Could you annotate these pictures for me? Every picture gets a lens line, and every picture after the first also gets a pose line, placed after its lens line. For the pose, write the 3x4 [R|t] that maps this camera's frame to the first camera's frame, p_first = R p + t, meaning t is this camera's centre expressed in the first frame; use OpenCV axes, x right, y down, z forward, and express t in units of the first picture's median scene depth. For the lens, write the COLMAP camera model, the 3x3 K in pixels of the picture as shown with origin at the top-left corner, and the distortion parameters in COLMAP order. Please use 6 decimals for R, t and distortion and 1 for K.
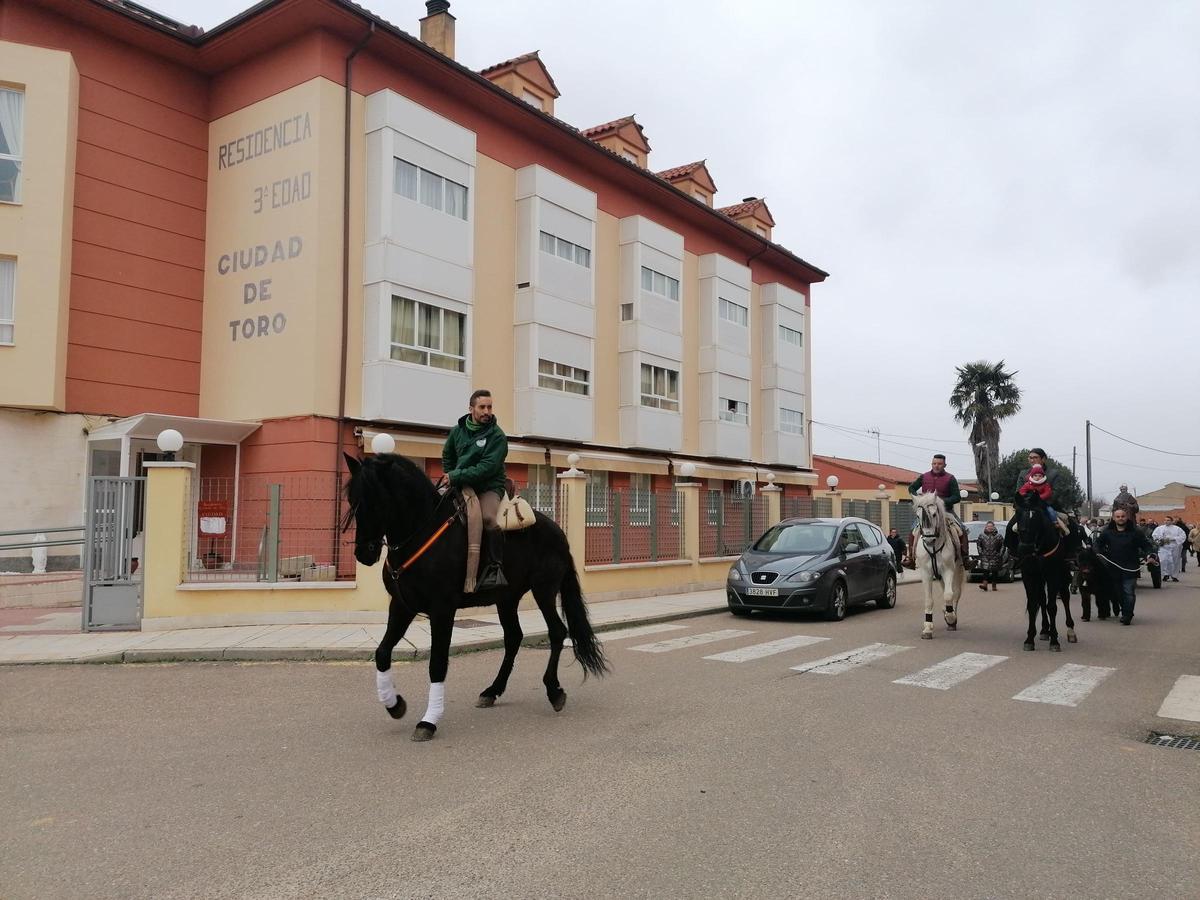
lens RADIAL K [[879.1, 0, 602.8], [0, 879.1, 448.7], [0, 0, 1]] dist [0.099308, -0.128691]
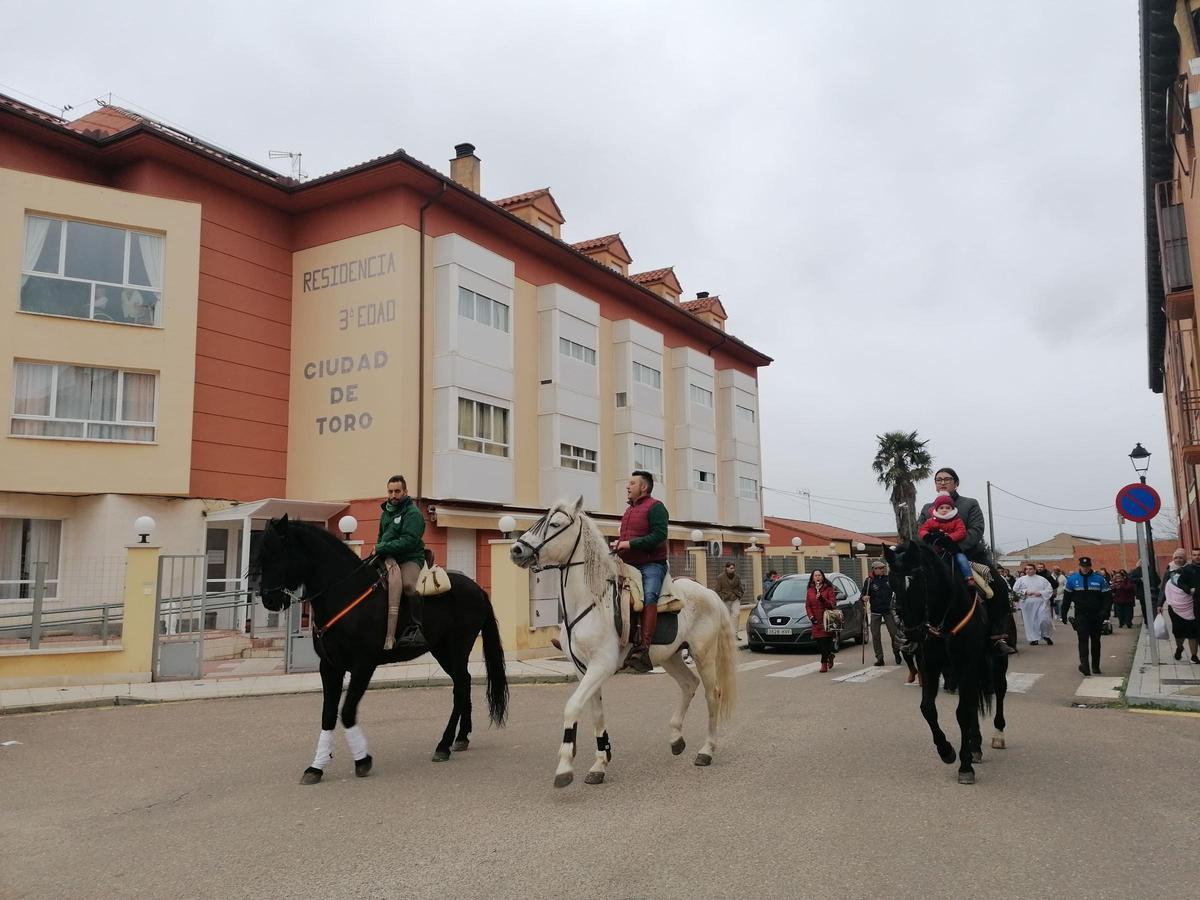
lens RADIAL K [[880.9, 0, 588.2], [0, 880.9, 453.0], [0, 0, 1]] dist [0.059140, -0.079427]
pose [[0.996303, -0.010911, 0.085210, -0.128449], [0.016168, 0.997991, -0.061253, -0.014422], [-0.084371, 0.062404, 0.994478, -0.173495]]
